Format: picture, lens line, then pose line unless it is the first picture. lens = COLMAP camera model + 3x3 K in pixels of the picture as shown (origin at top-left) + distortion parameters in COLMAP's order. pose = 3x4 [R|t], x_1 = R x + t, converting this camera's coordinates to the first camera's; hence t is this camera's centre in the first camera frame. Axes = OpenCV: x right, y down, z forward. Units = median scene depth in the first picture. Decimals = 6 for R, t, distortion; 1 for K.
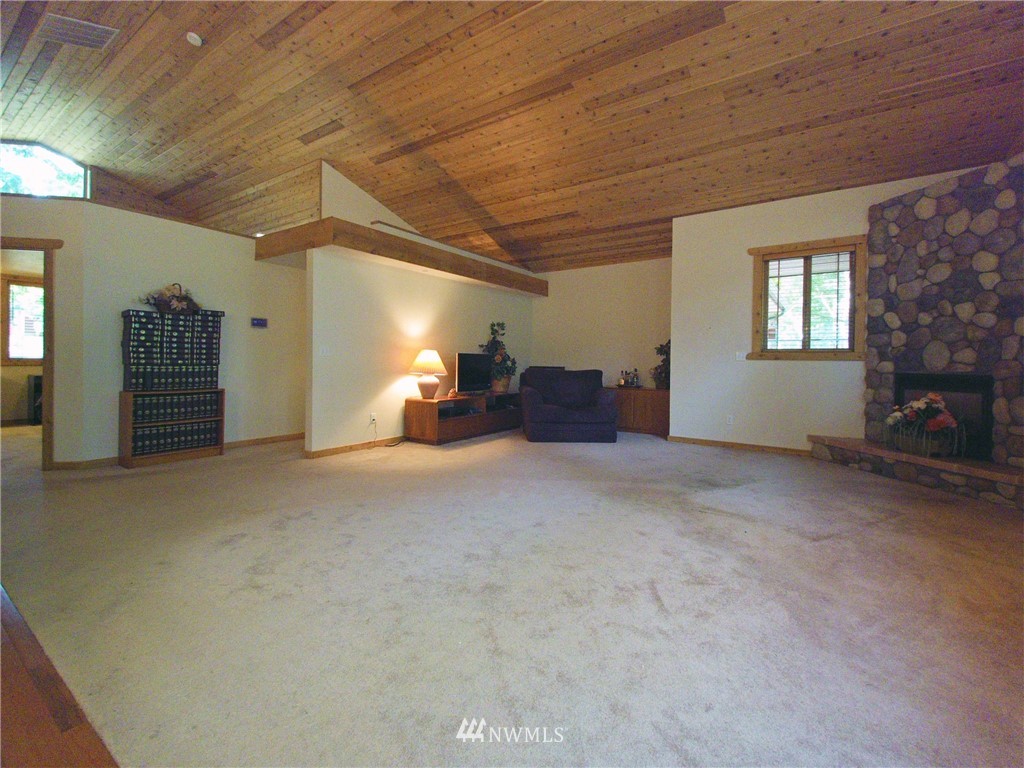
lens RADIAL K [[453.3, 0, 507.3], [0, 453.3, 371.8], [0, 0, 1]] dist [0.030952, -0.016909]
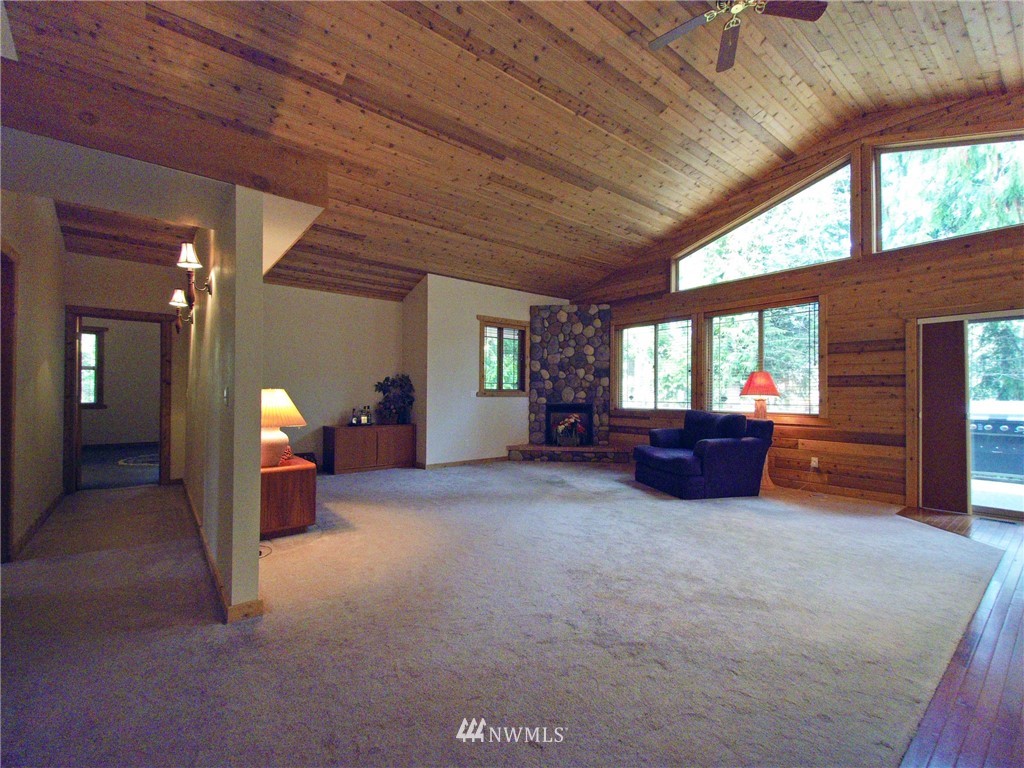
lens RADIAL K [[452.3, 0, 513.7], [0, 452.3, 394.5], [0, 0, 1]] dist [0.000434, -0.000023]
pose [[0.273847, -0.009125, 0.961730, -0.783838], [0.021315, 0.999767, 0.003417, -0.037911], [-0.961537, 0.019564, 0.273978, 0.572495]]
